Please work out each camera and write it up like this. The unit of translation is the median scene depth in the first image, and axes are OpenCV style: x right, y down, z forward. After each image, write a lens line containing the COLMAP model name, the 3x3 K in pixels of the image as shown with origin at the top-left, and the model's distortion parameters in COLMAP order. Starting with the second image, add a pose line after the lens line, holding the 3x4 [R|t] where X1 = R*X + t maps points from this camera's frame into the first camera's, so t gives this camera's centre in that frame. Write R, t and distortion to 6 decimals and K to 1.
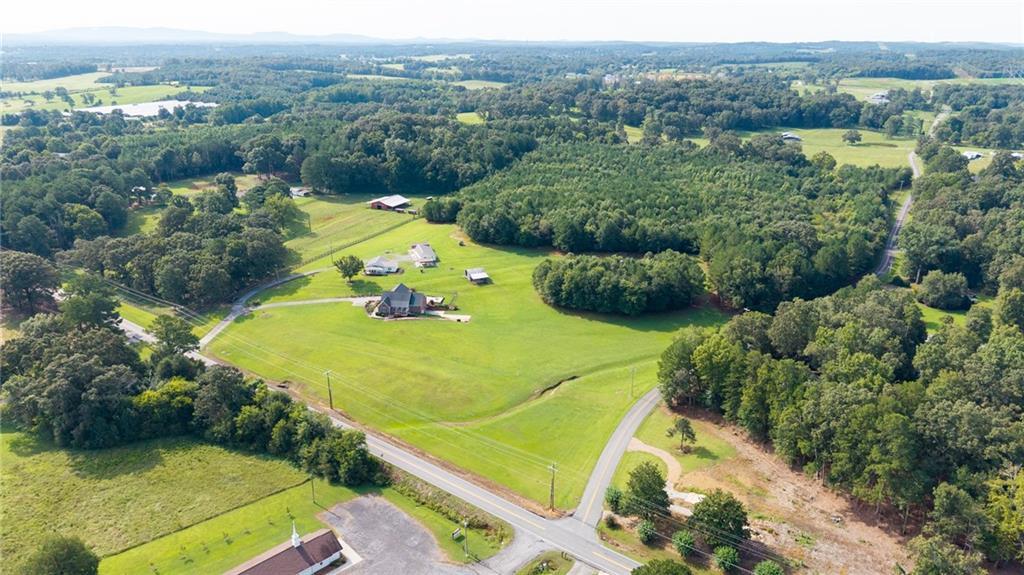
lens RADIAL K [[705.0, 0, 512.0], [0, 705.0, 287.5], [0, 0, 1]] dist [0.024592, -0.035473]
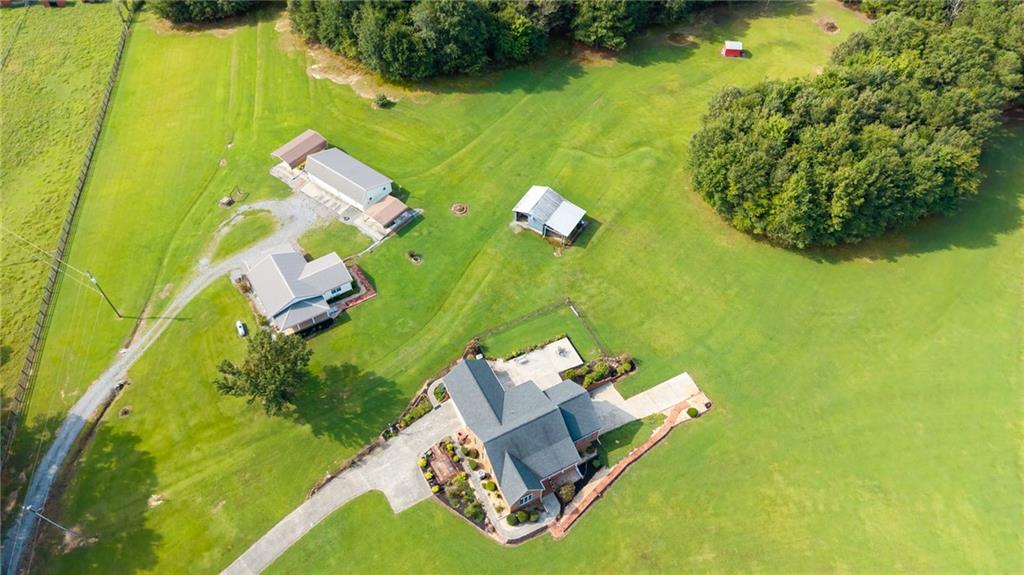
lens RADIAL K [[705.0, 0, 512.0], [0, 705.0, 287.5], [0, 0, 1]] dist [0.024592, -0.035473]
pose [[0.813507, -0.437495, 0.383152, -0.213576], [0.178344, 0.814771, 0.551671, -0.184800], [-0.553534, -0.380455, 0.740847, 0.627341]]
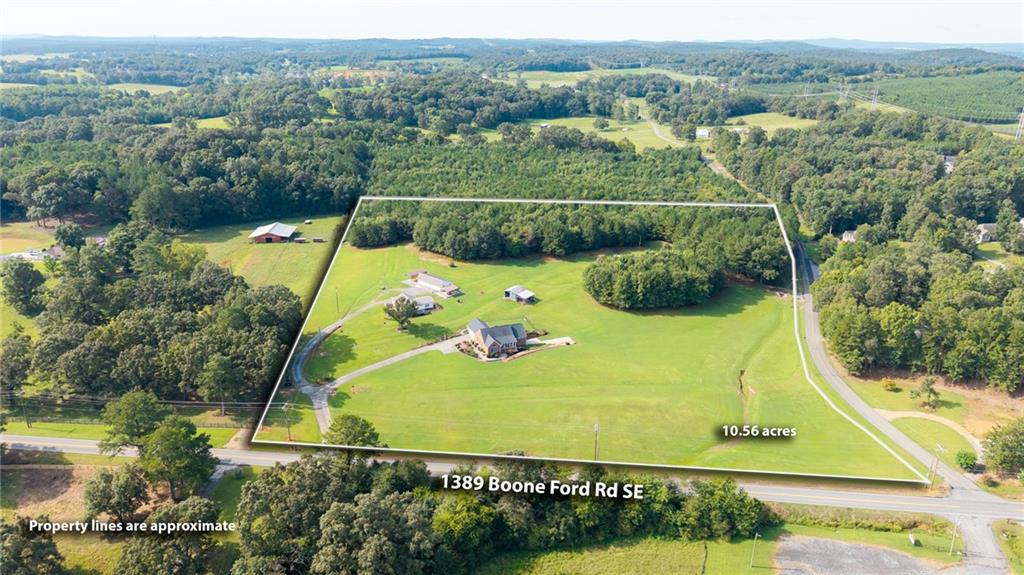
lens RADIAL K [[705.0, 0, 512.0], [0, 705.0, 287.5], [0, 0, 1]] dist [0.024592, -0.035473]
pose [[0.859520, -0.170275, 0.481904, -0.448238], [0.168071, 0.984599, 0.048127, -0.064972], [-0.482677, 0.039628, 0.874901, 0.178233]]
